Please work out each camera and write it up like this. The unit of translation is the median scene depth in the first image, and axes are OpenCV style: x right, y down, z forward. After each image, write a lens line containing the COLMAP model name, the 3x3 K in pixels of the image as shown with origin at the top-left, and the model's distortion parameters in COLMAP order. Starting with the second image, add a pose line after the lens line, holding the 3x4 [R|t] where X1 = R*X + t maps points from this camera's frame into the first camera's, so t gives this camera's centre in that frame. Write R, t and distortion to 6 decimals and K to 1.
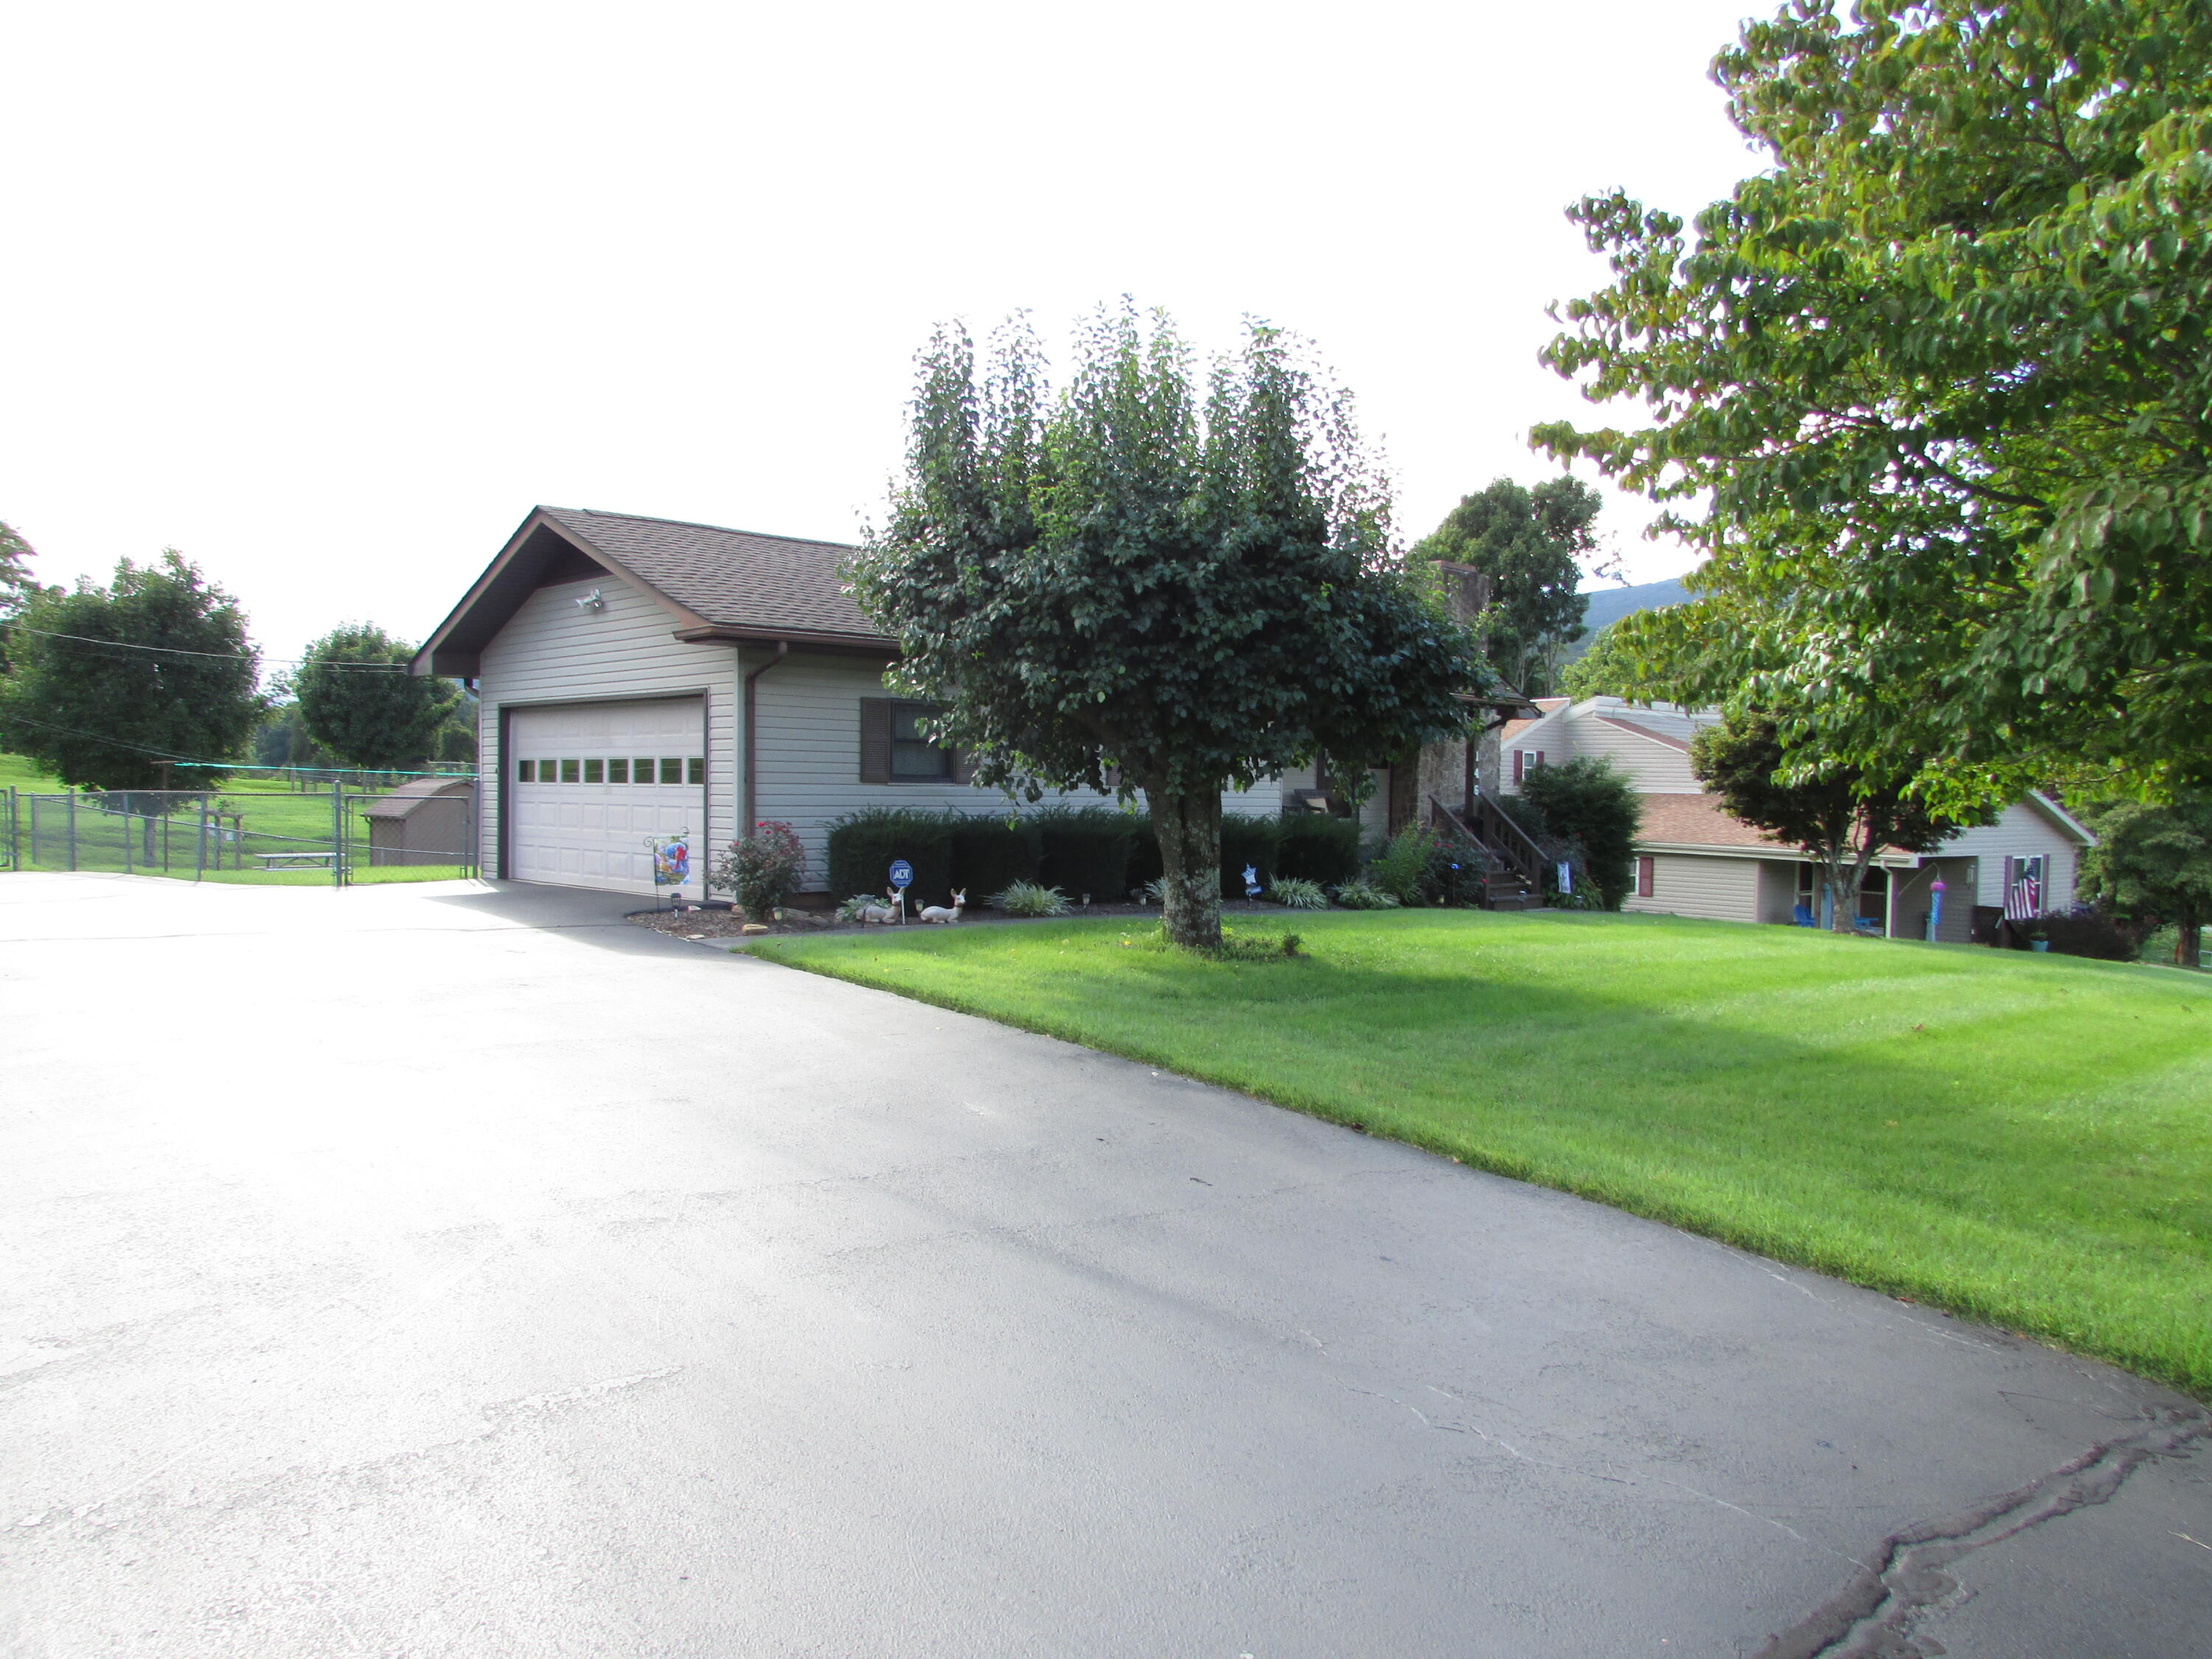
lens RADIAL K [[1538.2, 0, 1106.0], [0, 1538.2, 829.5], [0, 0, 1]] dist [-0.001949, -0.000232]
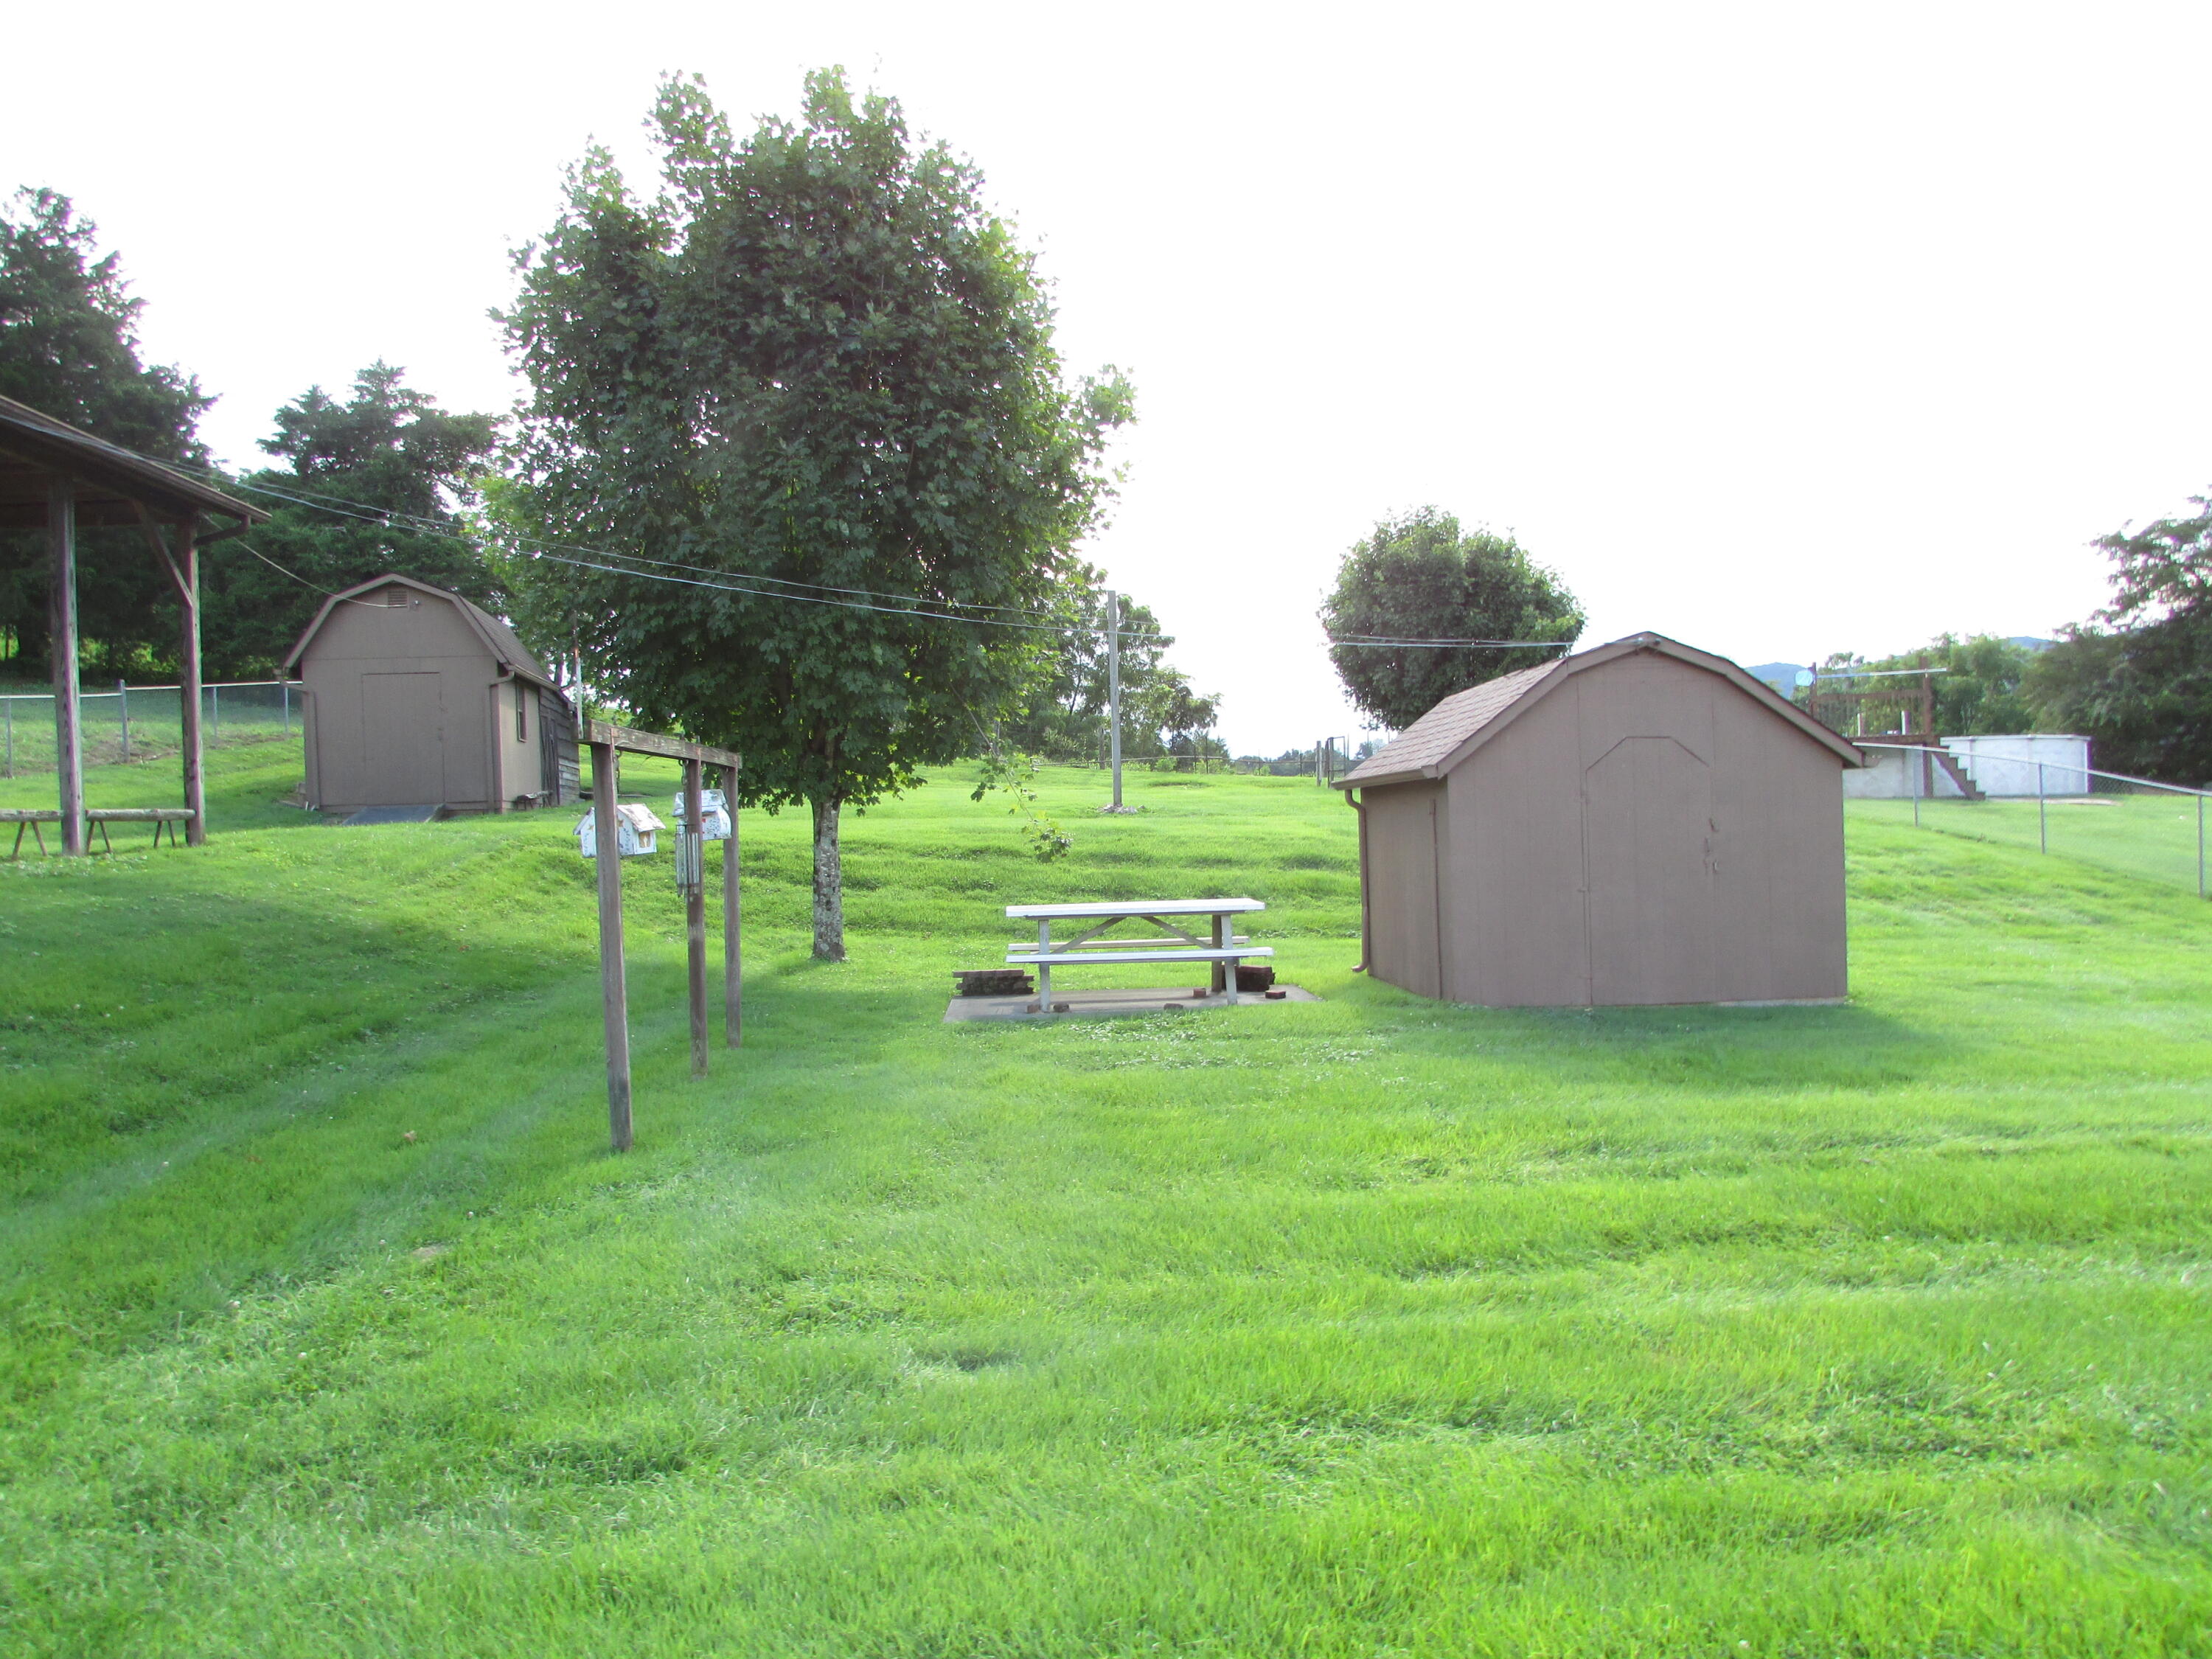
lens RADIAL K [[1606.2, 0, 1106.0], [0, 1606.2, 829.5], [0, 0, 1]] dist [-0.000593, 0.001362]
pose [[0.774859, -0.019321, -0.631839, -0.185610], [0.012261, 0.999804, -0.015536, 0.002632], [0.632015, 0.004291, 0.774944, 0.437329]]
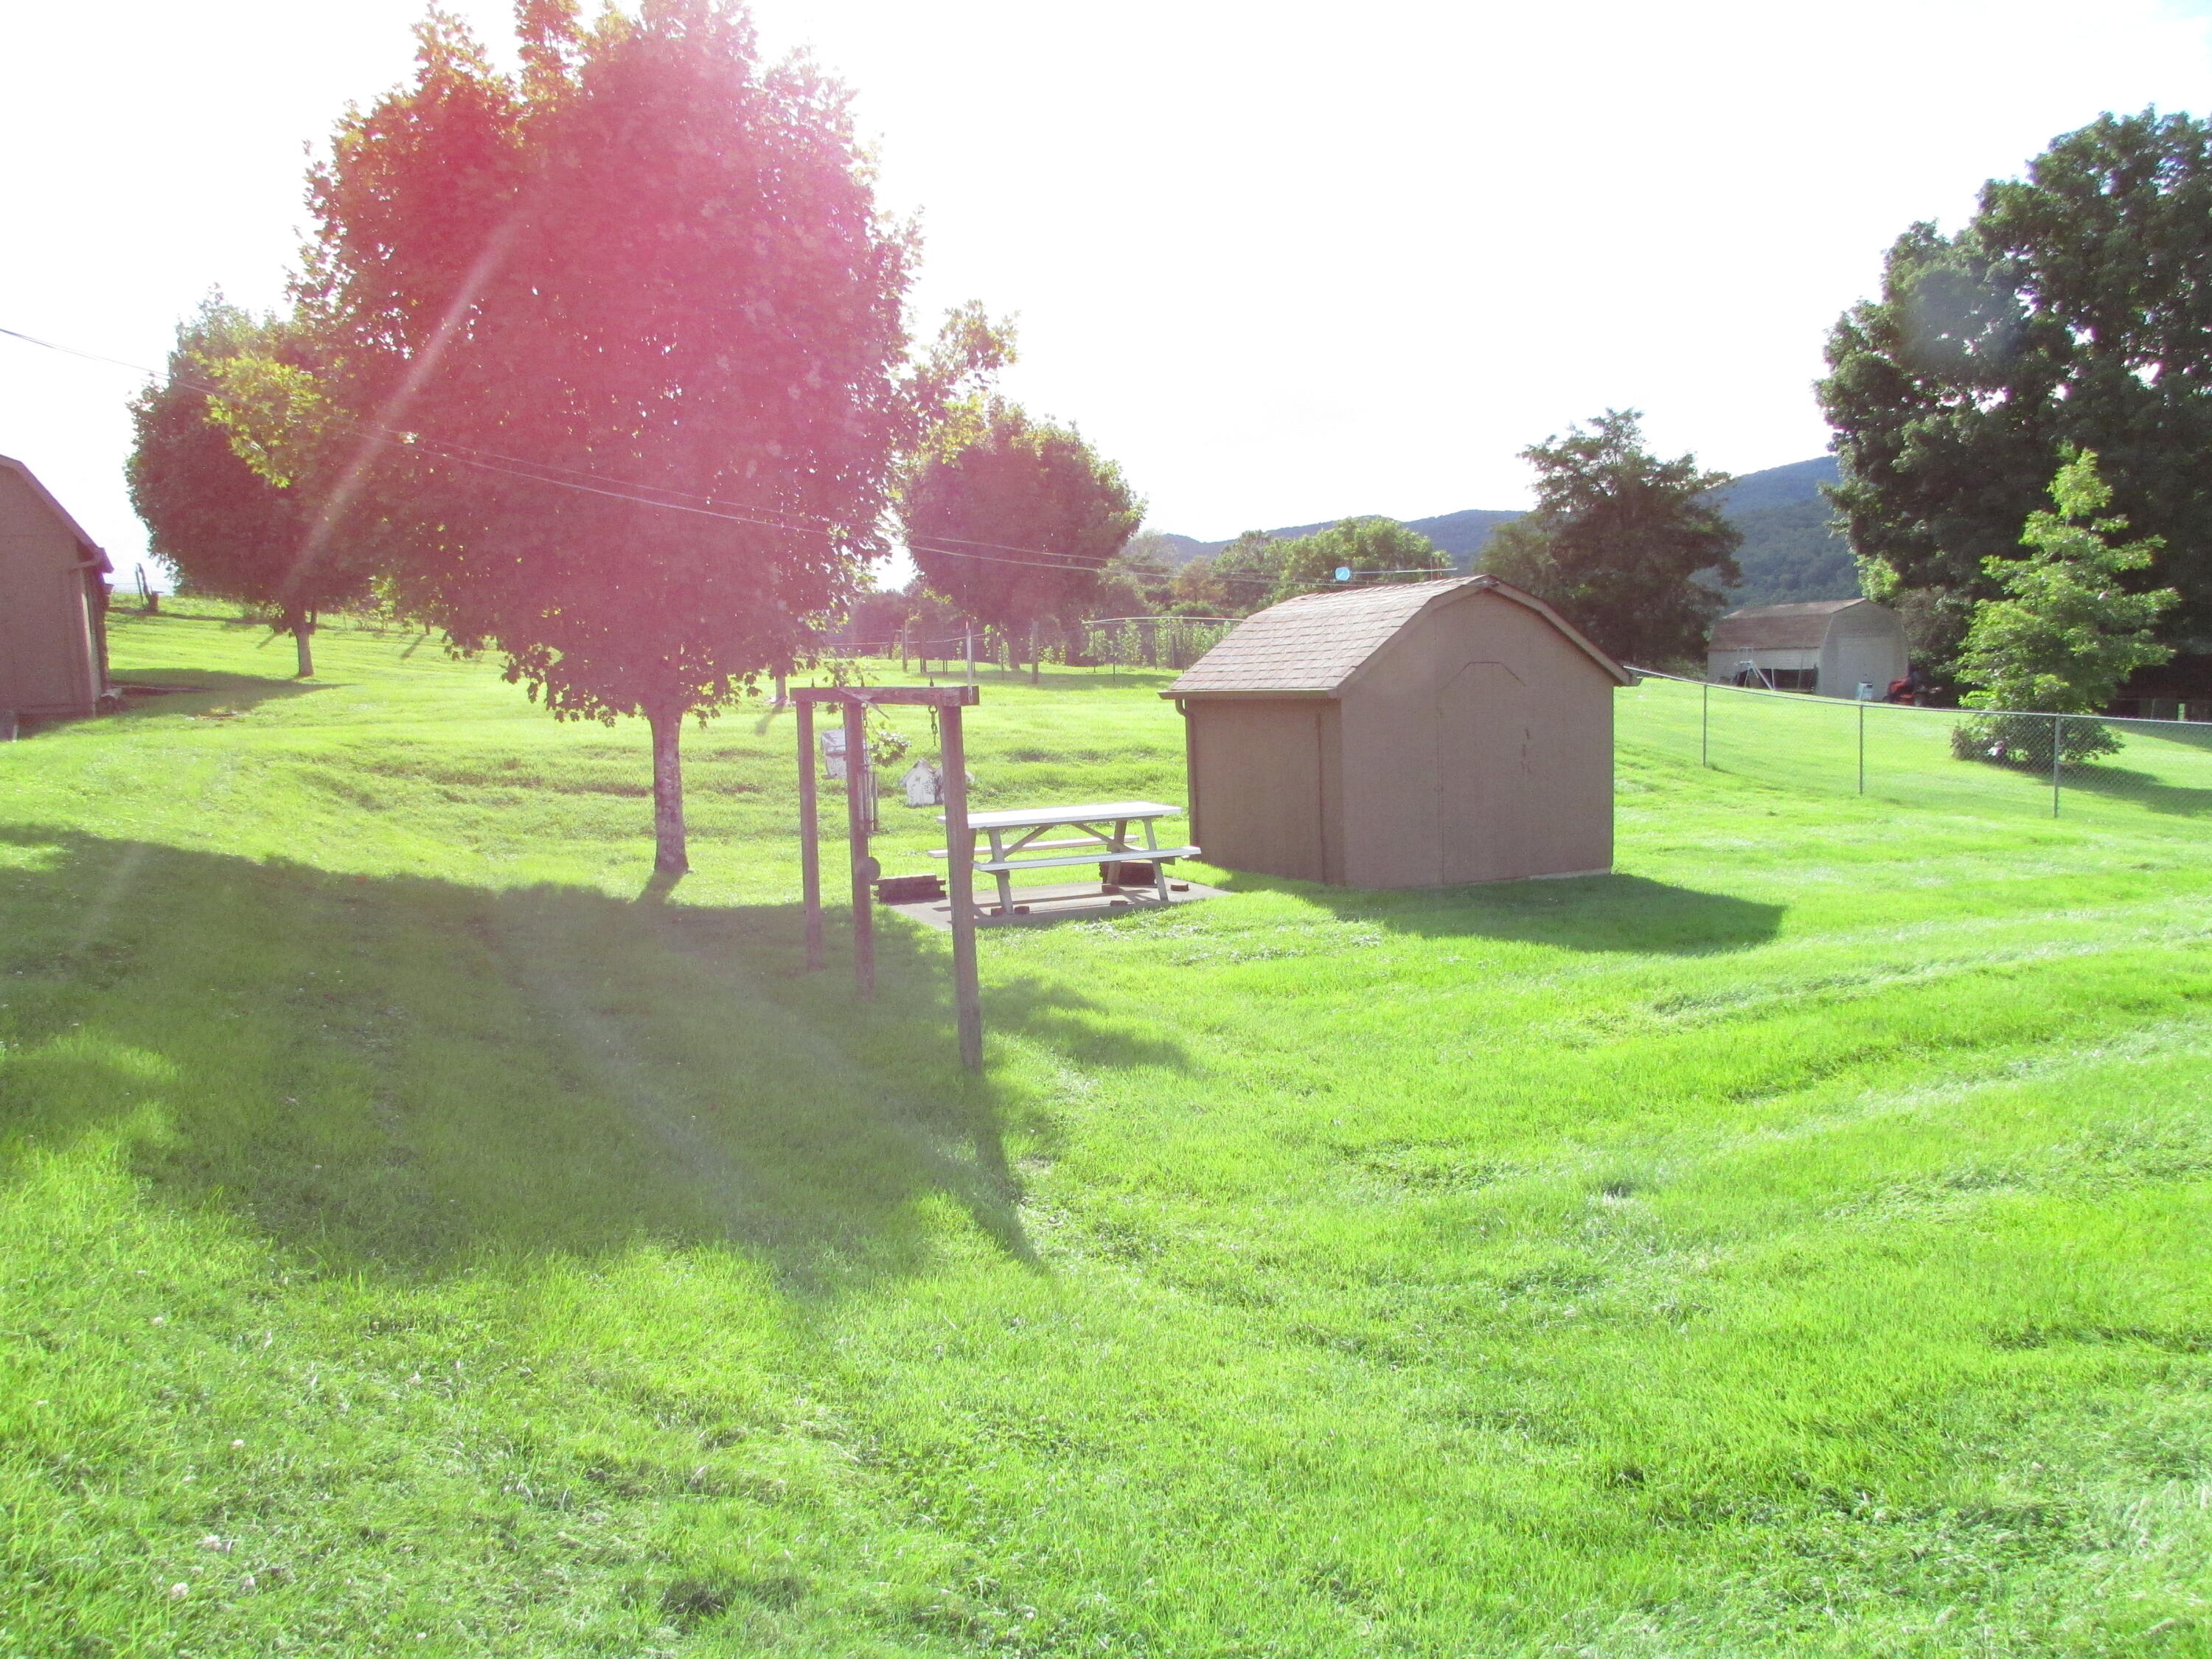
lens RADIAL K [[1616.4, 0, 1106.0], [0, 1616.4, 829.5], [0, 0, 1]] dist [-0.005938, -0.002916]
pose [[0.943252, 0.000695, -0.332078, -0.229262], [0.024525, 0.997121, 0.071749, -0.004252], [0.331172, -0.075822, 0.940519, 0.390805]]
